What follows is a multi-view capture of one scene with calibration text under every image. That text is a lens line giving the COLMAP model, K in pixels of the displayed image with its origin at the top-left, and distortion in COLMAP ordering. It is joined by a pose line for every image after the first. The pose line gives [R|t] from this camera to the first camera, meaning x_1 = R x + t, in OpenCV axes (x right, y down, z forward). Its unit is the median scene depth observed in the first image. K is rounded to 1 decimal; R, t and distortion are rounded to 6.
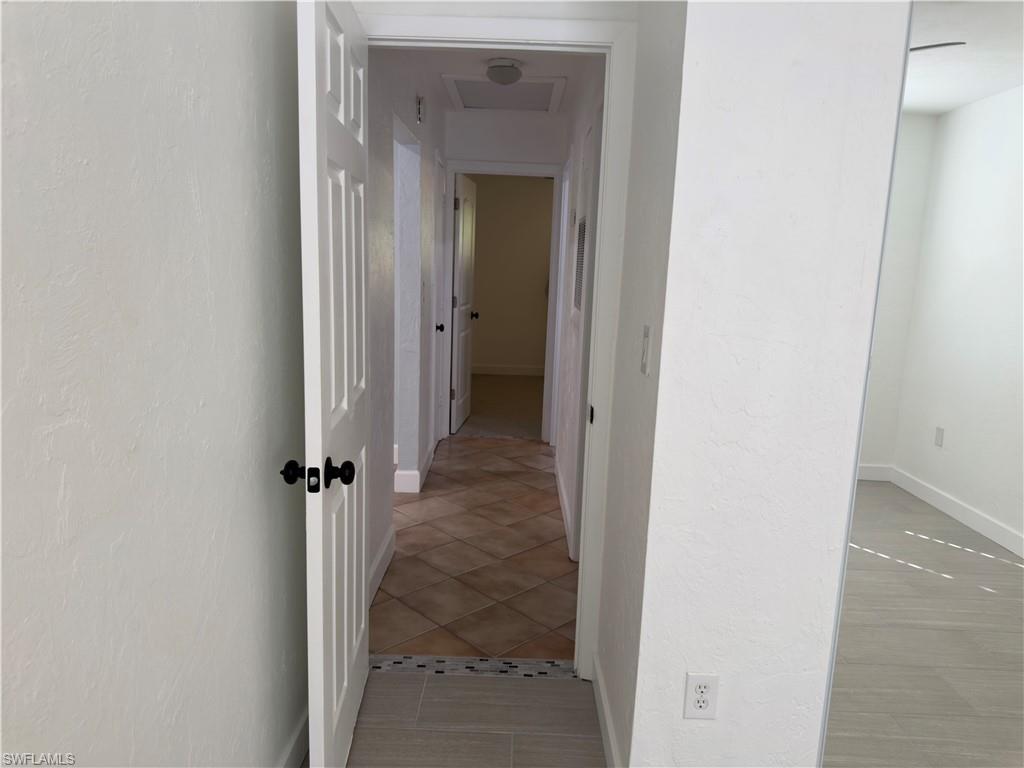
lens RADIAL K [[725.6, 0, 511.7], [0, 725.6, 385.9], [0, 0, 1]] dist [0.050351, -0.050229]
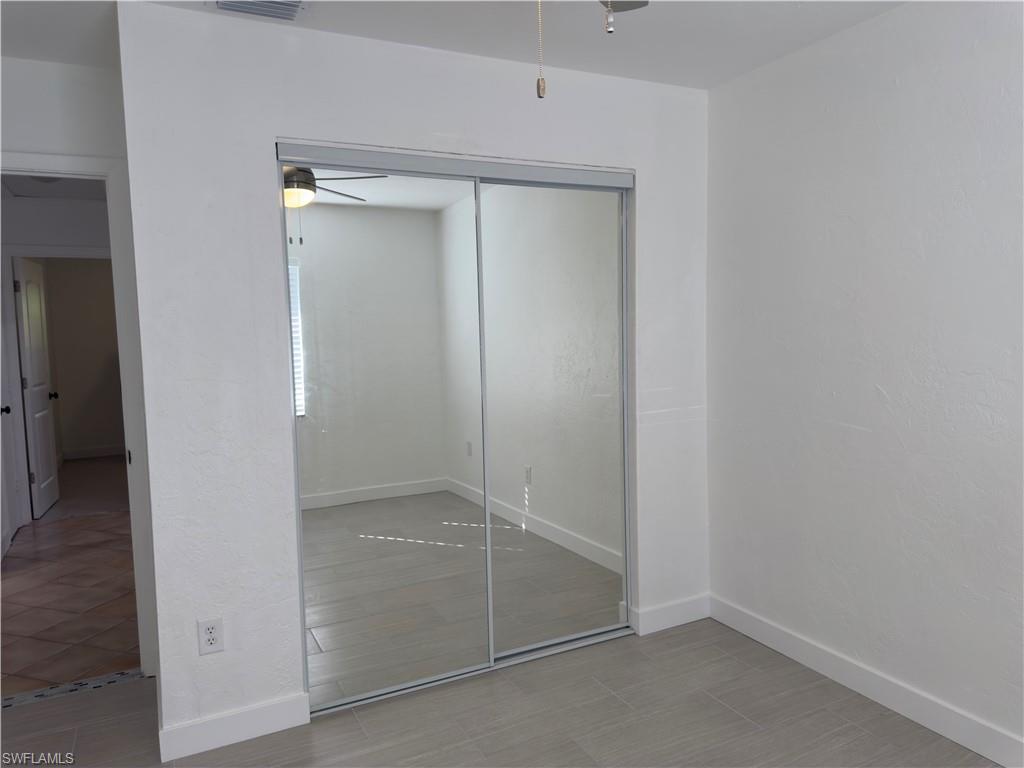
lens RADIAL K [[725.6, 0, 509.2], [0, 725.6, 381.5], [0, 0, 1]] dist [0.050351, -0.050229]
pose [[0.886027, -0.094382, 0.453924, 0.081344], [0.135582, 0.989007, -0.059007, 0.045947], [-0.443365, 0.113826, 0.889084, -0.275820]]
